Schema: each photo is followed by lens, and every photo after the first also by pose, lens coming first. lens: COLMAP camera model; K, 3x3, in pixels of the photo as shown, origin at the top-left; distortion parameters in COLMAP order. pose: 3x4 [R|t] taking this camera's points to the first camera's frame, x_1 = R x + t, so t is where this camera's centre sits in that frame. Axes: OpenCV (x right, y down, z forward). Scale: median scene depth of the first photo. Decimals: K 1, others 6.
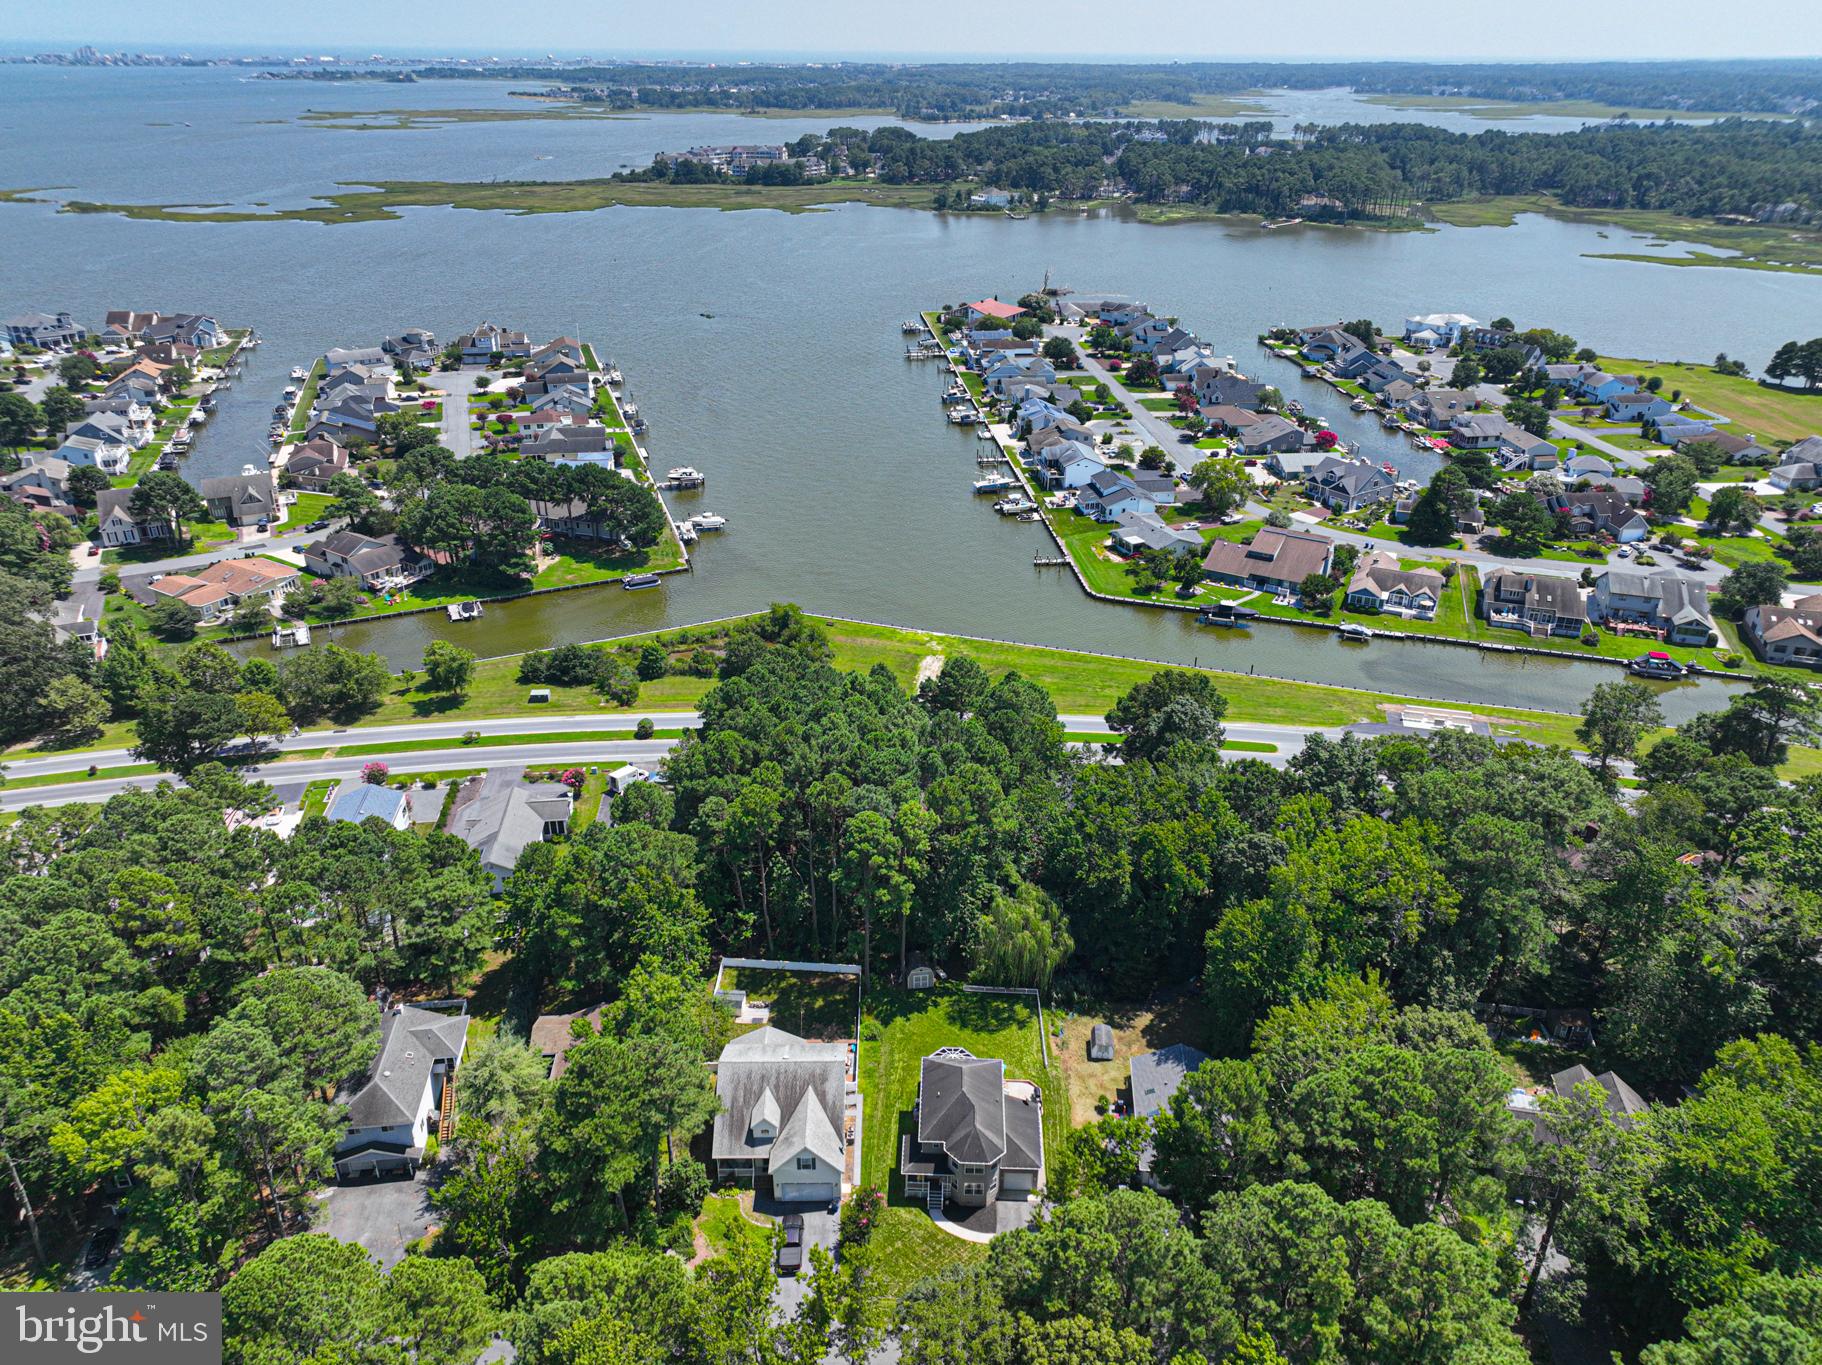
lens RADIAL K [[1272.9, 0, 914.5], [0, 1272.9, 682.0], [0, 0, 1]] dist [-0.007596, 0.021401]
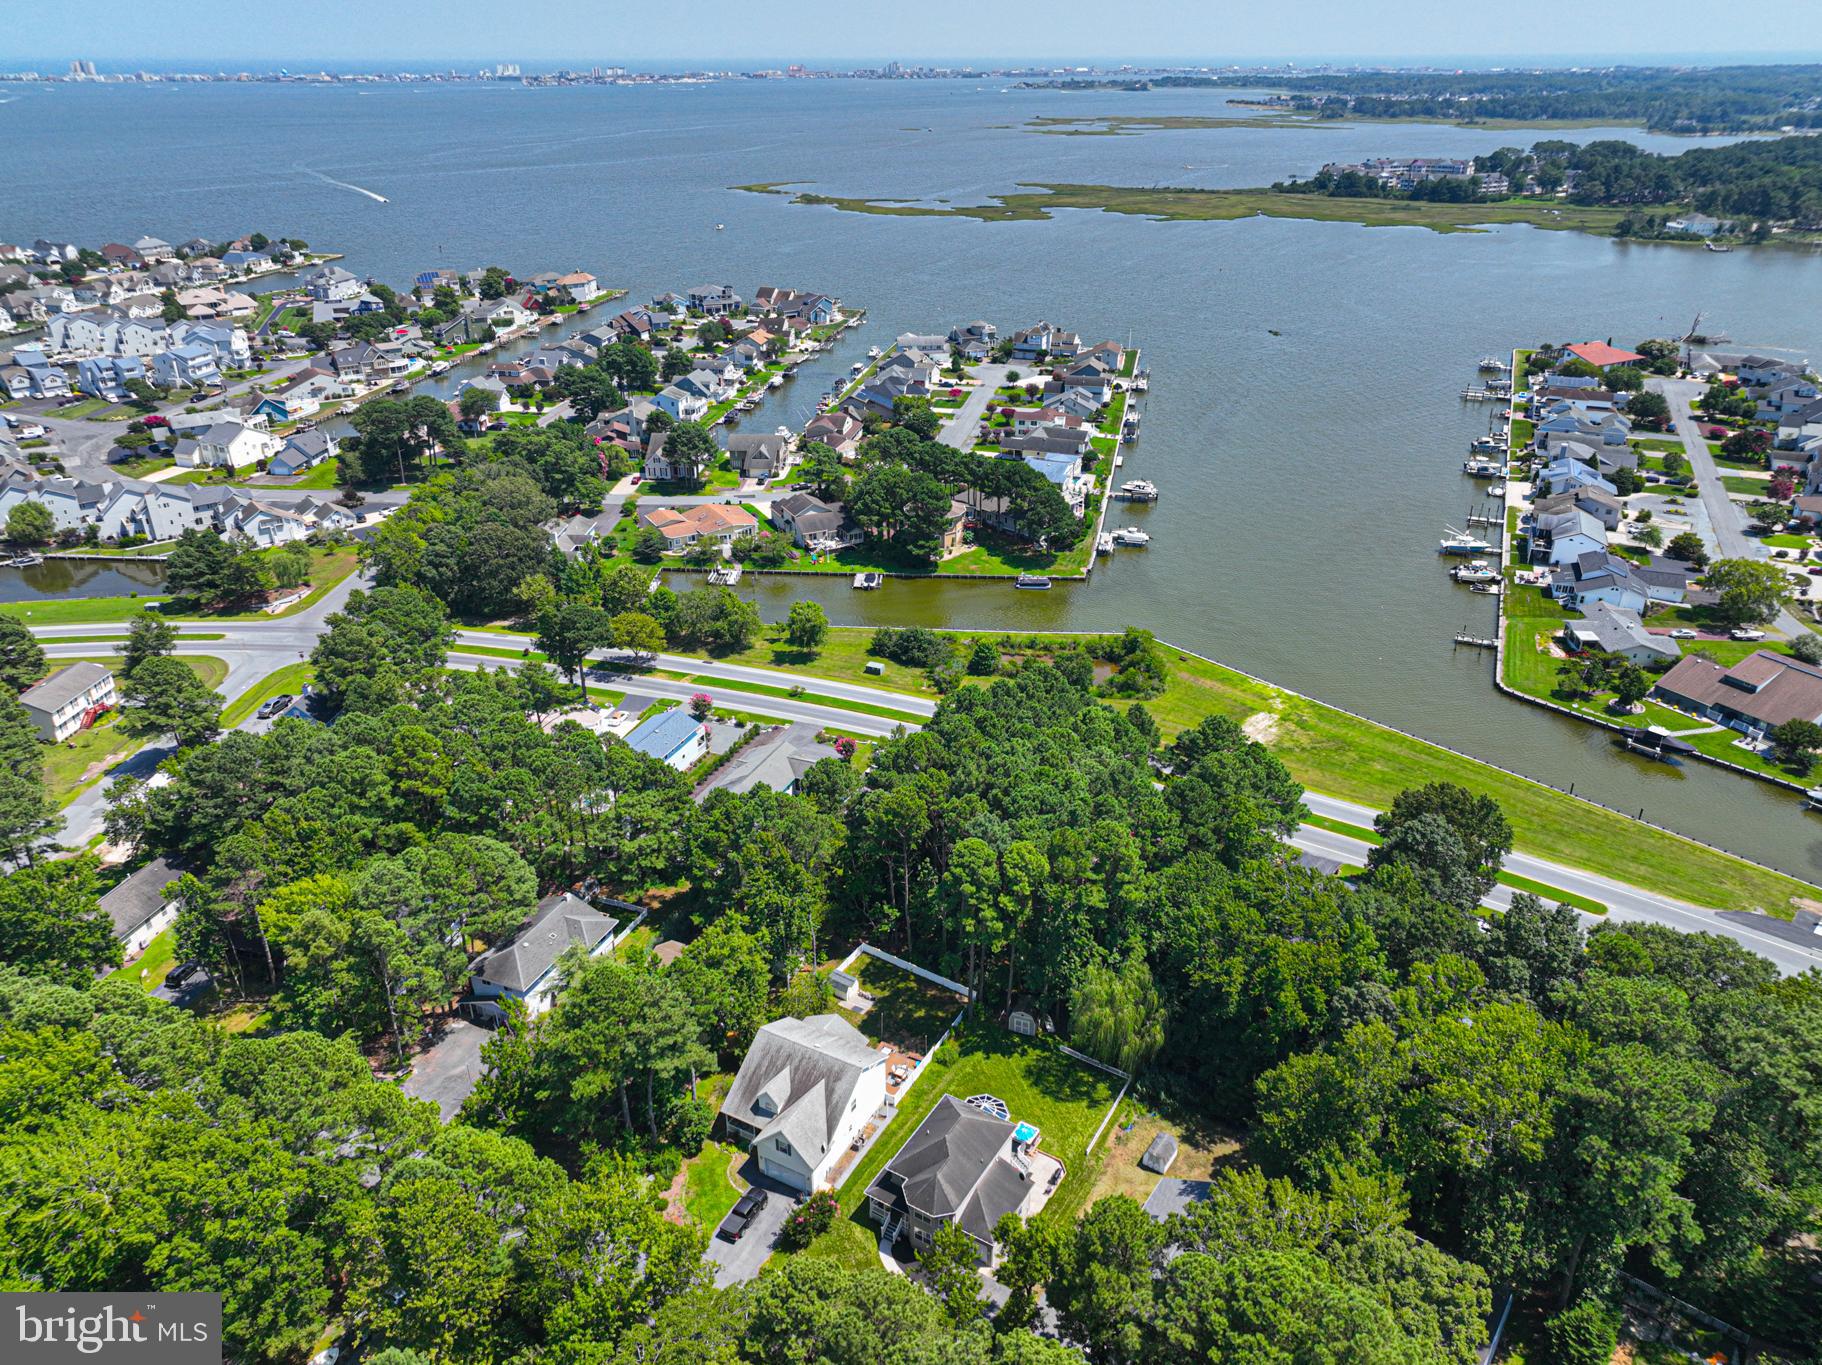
lens RADIAL K [[1272.9, 0, 914.5], [0, 1272.9, 682.0], [0, 0, 1]] dist [-0.007596, 0.021401]
pose [[0.870765, 0.207292, -0.445869, 0.152112], [-0.209537, 0.976769, 0.044898, -0.023330], [0.444818, 0.054330, 0.893971, 0.039574]]
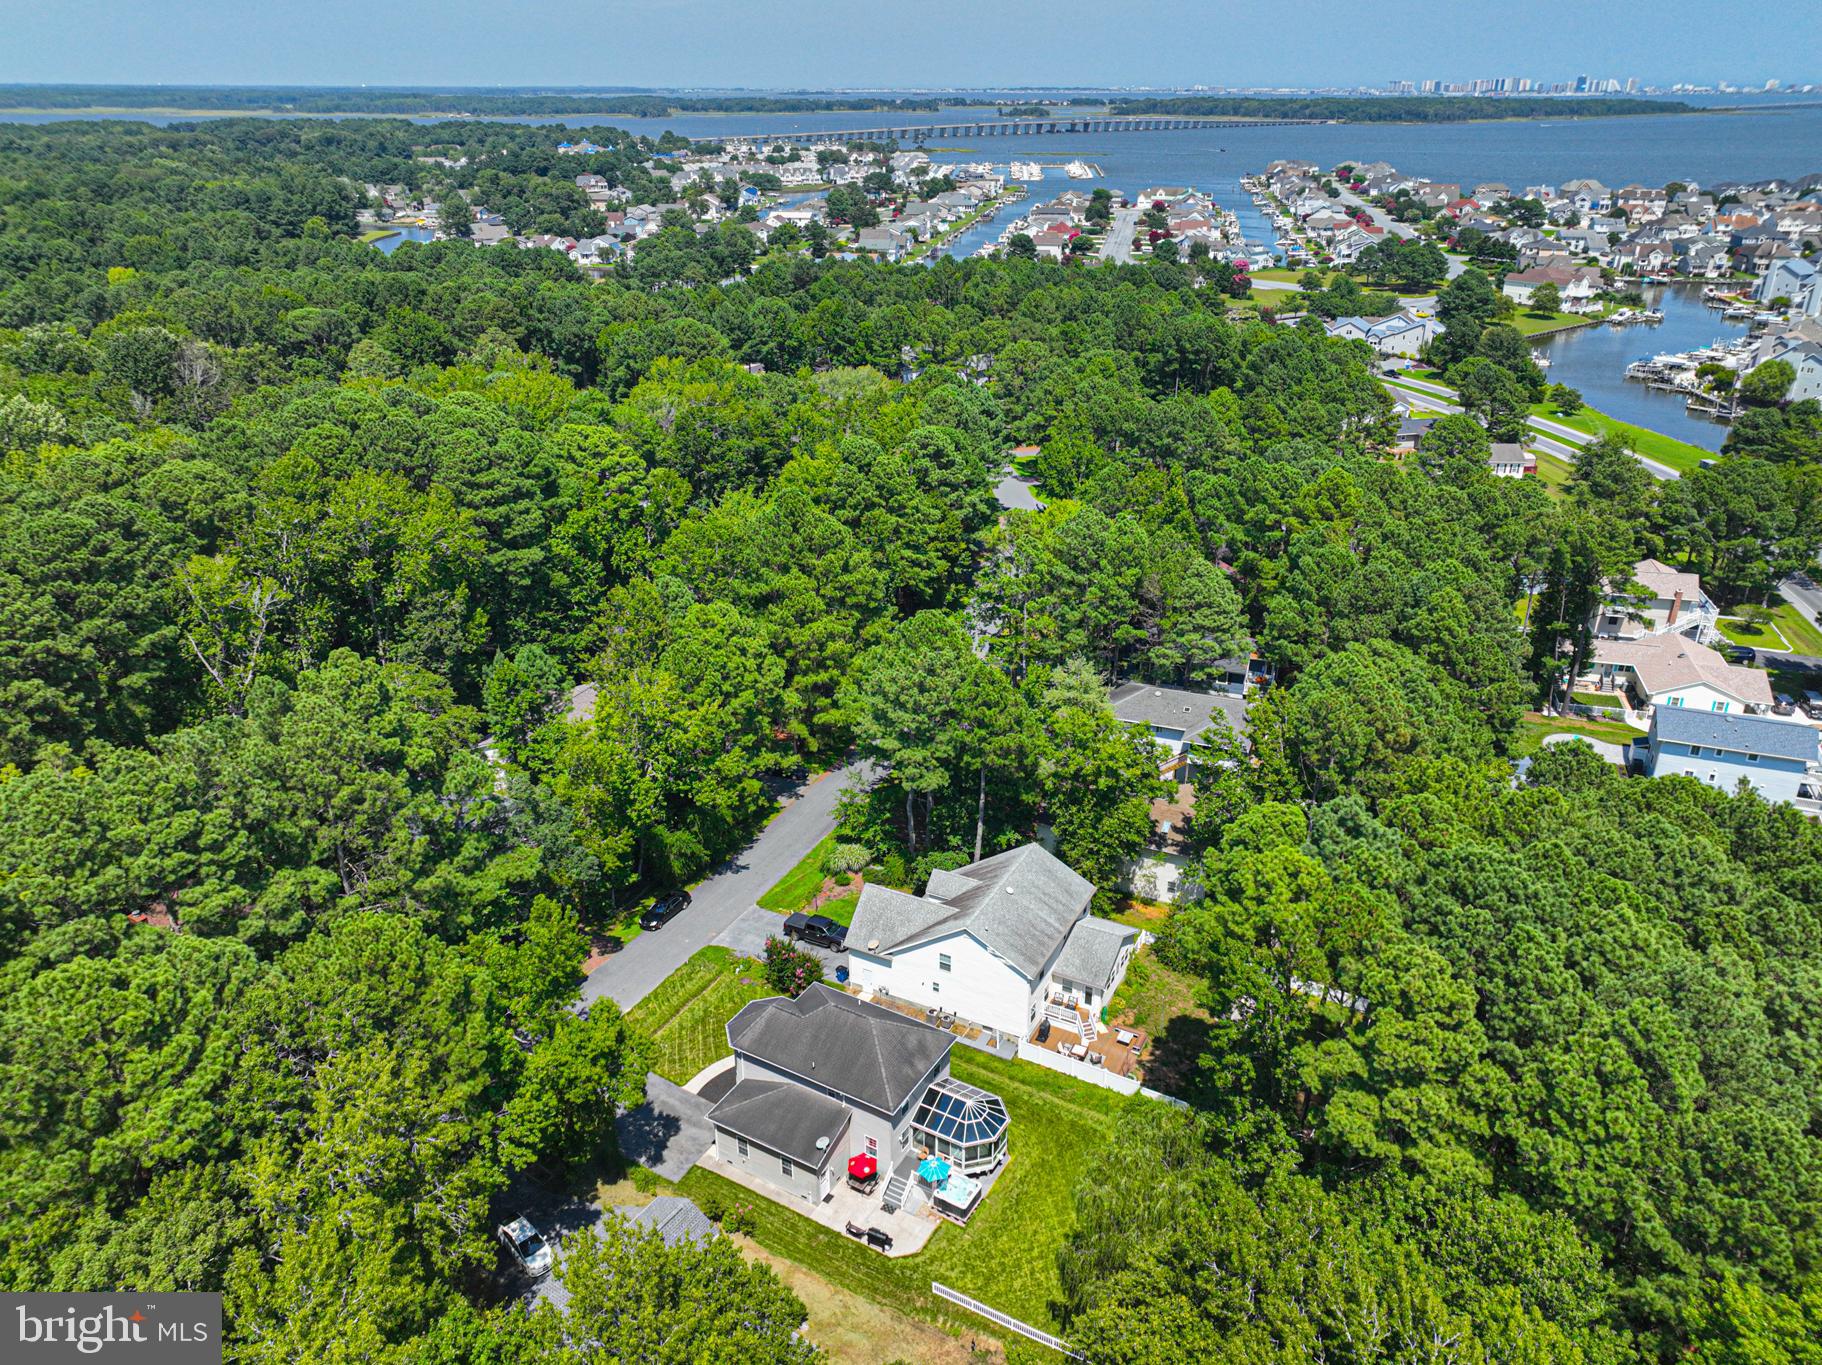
lens RADIAL K [[1314.7, 0, 921.7], [0, 1314.7, 681.8], [0, 0, 1]] dist [-0.012930, 0.034239]
pose [[-0.466719, 0.360421, -0.807633, 0.202497], [-0.395010, 0.732095, 0.554981, -0.079384], [0.791290, 0.578043, -0.199312, 0.431005]]
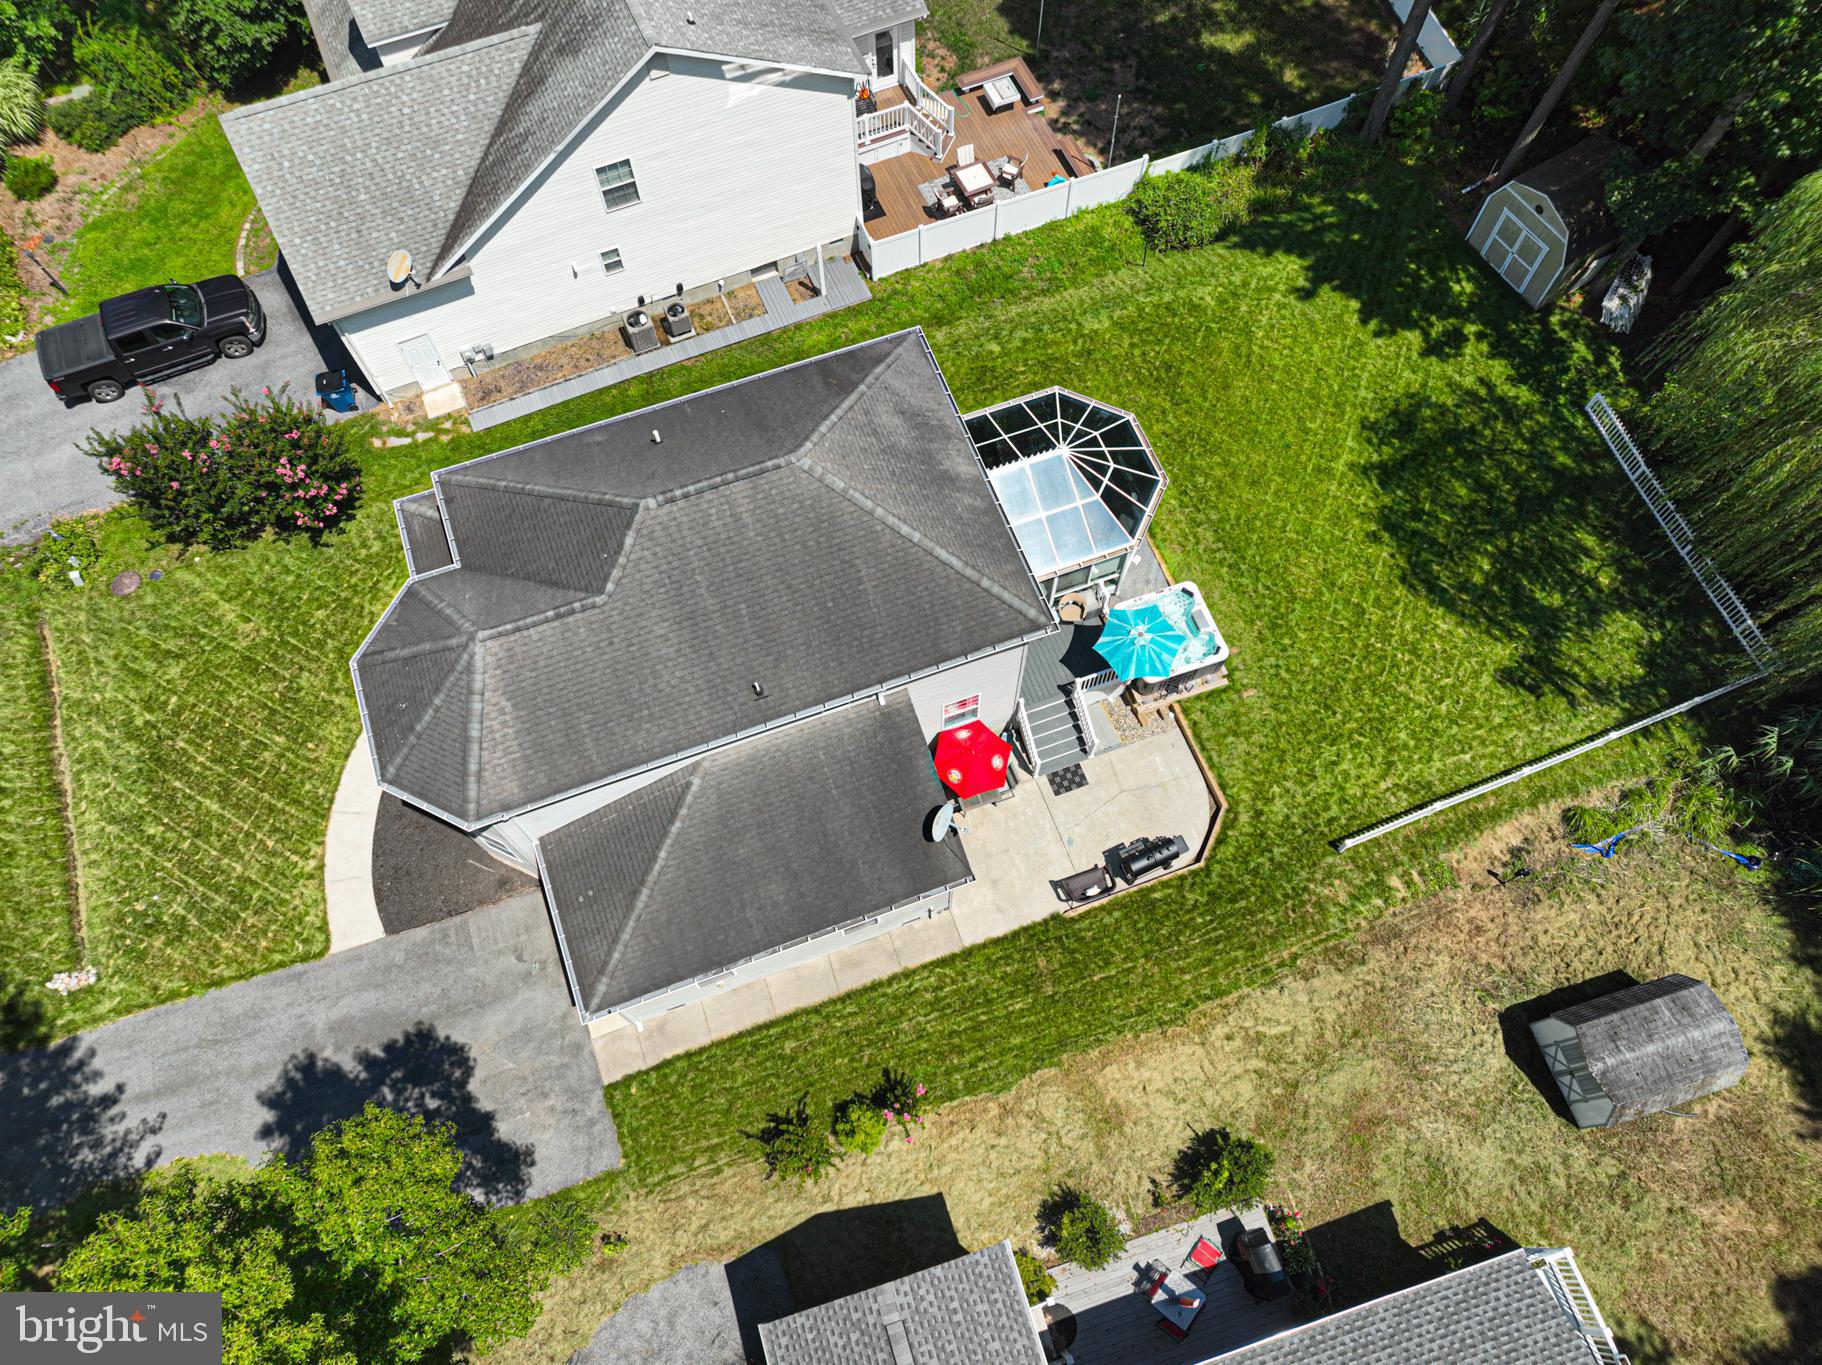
lens RADIAL K [[1272.9, 0, 914.5], [0, 1272.9, 682.0], [0, 0, 1]] dist [-0.007596, 0.021401]
pose [[0.382069, 0.842243, -0.380329, 0.060478], [-0.402770, 0.522171, 0.751741, 0.068574], [0.831745, -0.134032, 0.538735, 0.370589]]
